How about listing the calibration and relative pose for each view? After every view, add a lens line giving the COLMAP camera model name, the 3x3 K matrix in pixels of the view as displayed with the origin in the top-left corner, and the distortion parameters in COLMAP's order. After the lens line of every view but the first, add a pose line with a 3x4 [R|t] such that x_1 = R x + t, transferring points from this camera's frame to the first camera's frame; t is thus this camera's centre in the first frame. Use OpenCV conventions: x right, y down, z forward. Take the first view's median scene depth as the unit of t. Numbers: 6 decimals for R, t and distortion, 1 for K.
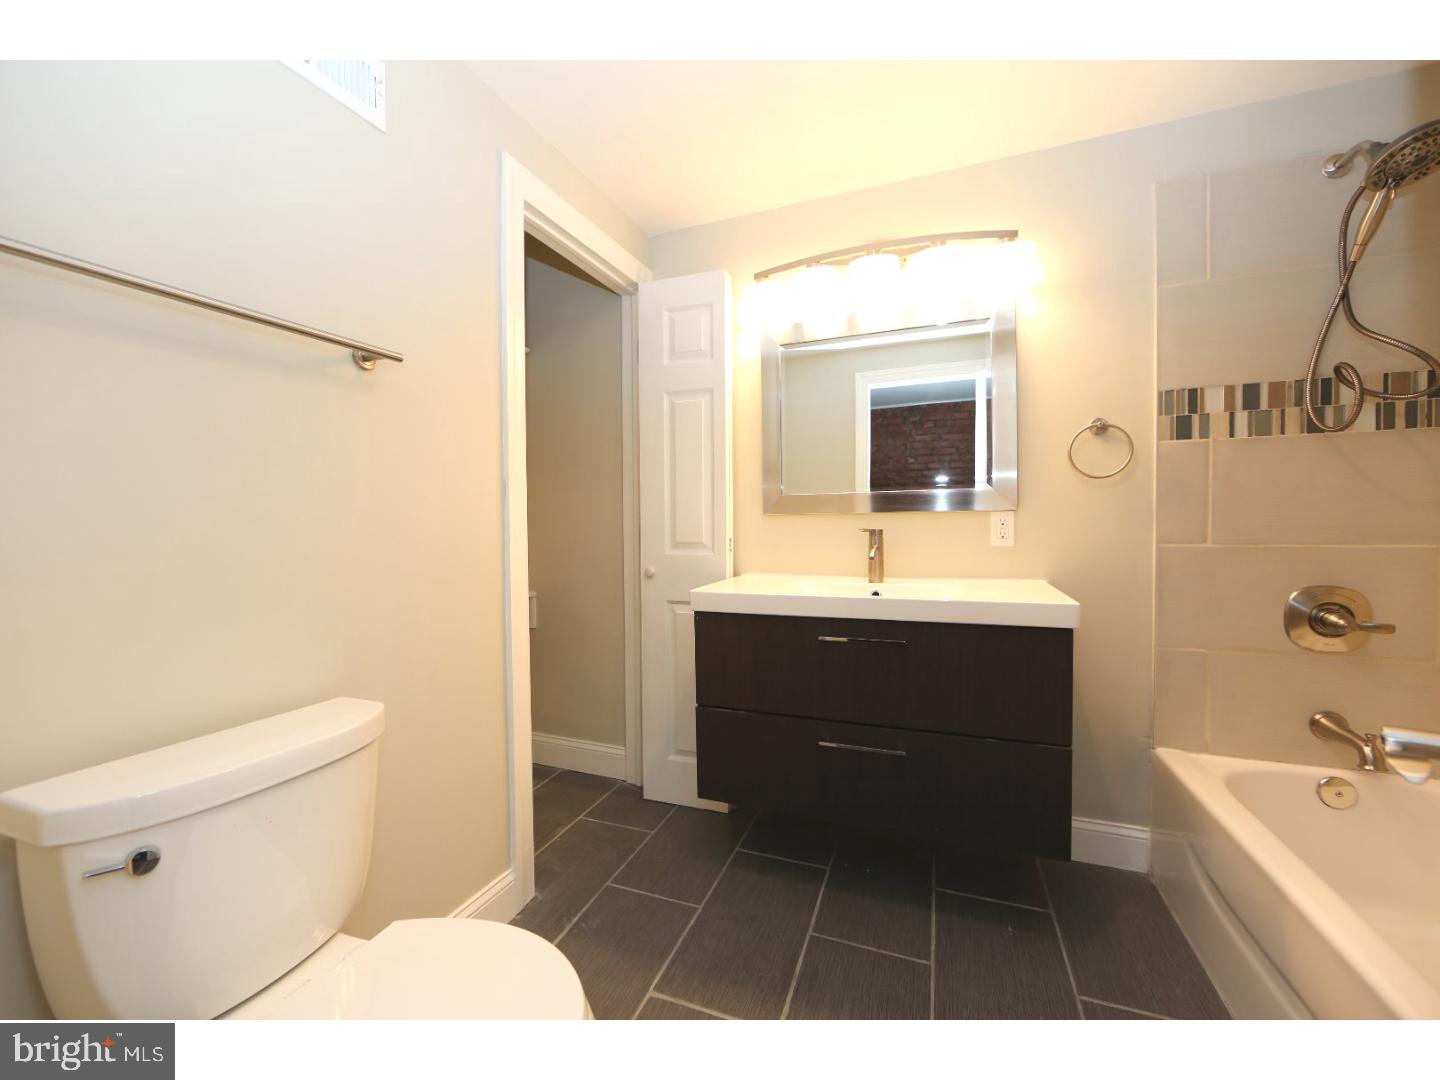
lens RADIAL K [[582.3, 0, 718.6], [0, 582.3, 534.9], [0, 0, 1]] dist [-0.009978, 0.000510]
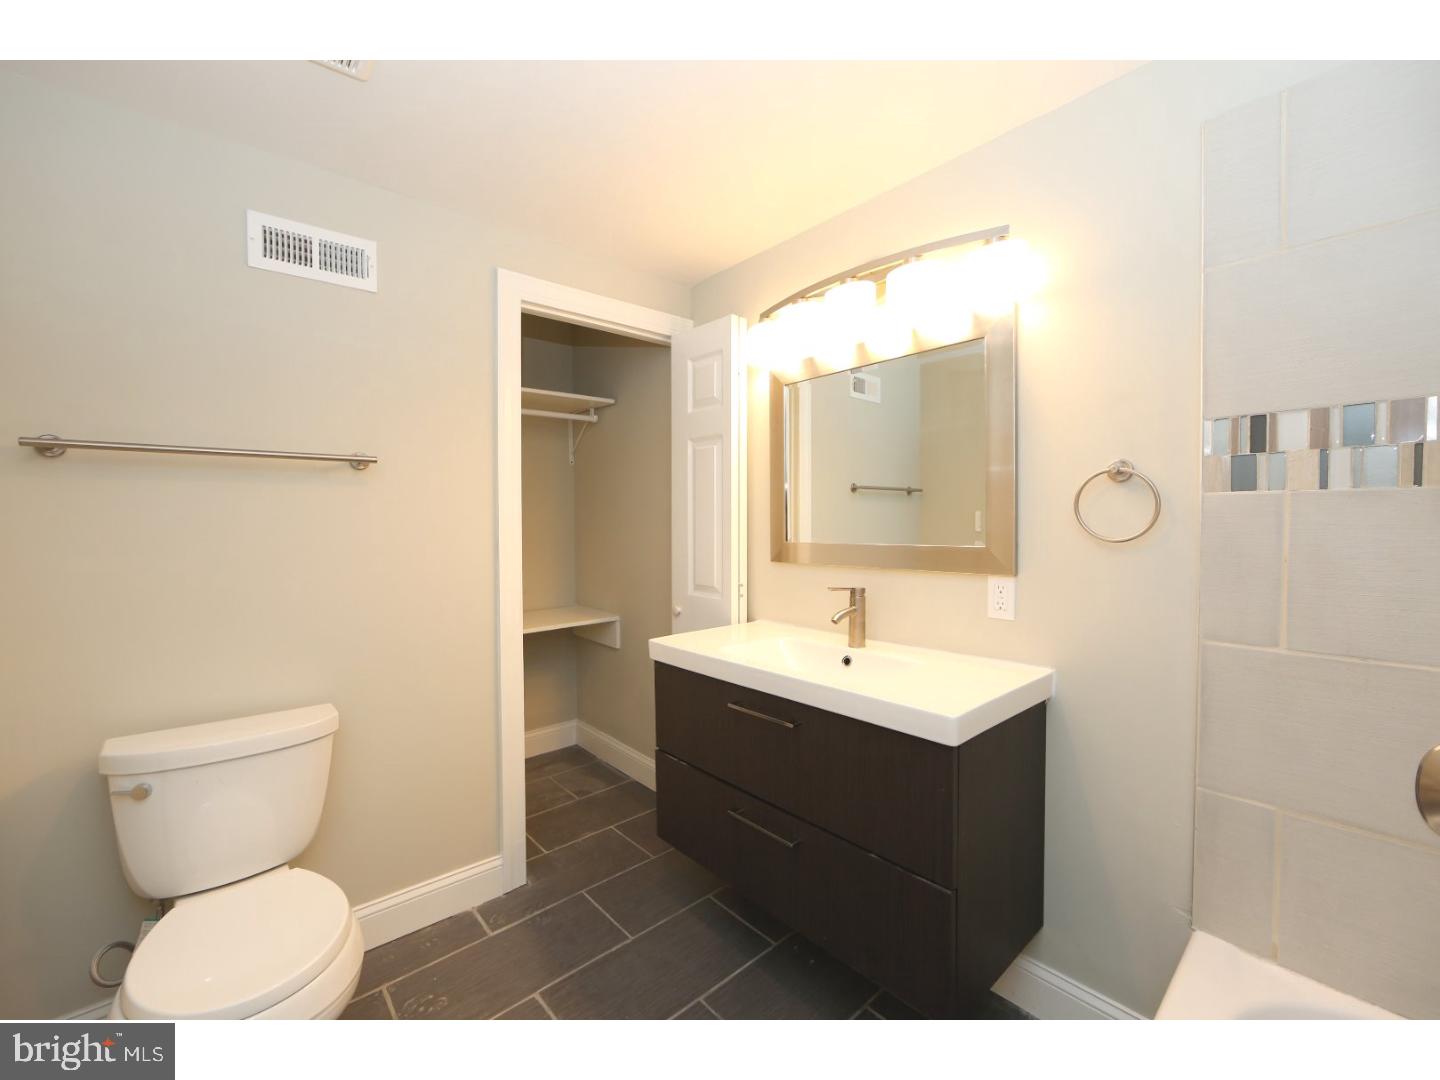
lens RADIAL K [[607.2, 0, 714.6], [0, 607.2, 533.0], [0, 0, 1]] dist [-0.008754, 0.000750]
pose [[0.881582, 0.016377, -0.471746, 0.562939], [-0.013965, 0.999865, 0.008613, -0.107351], [0.471824, -0.001005, 0.881692, 0.081656]]
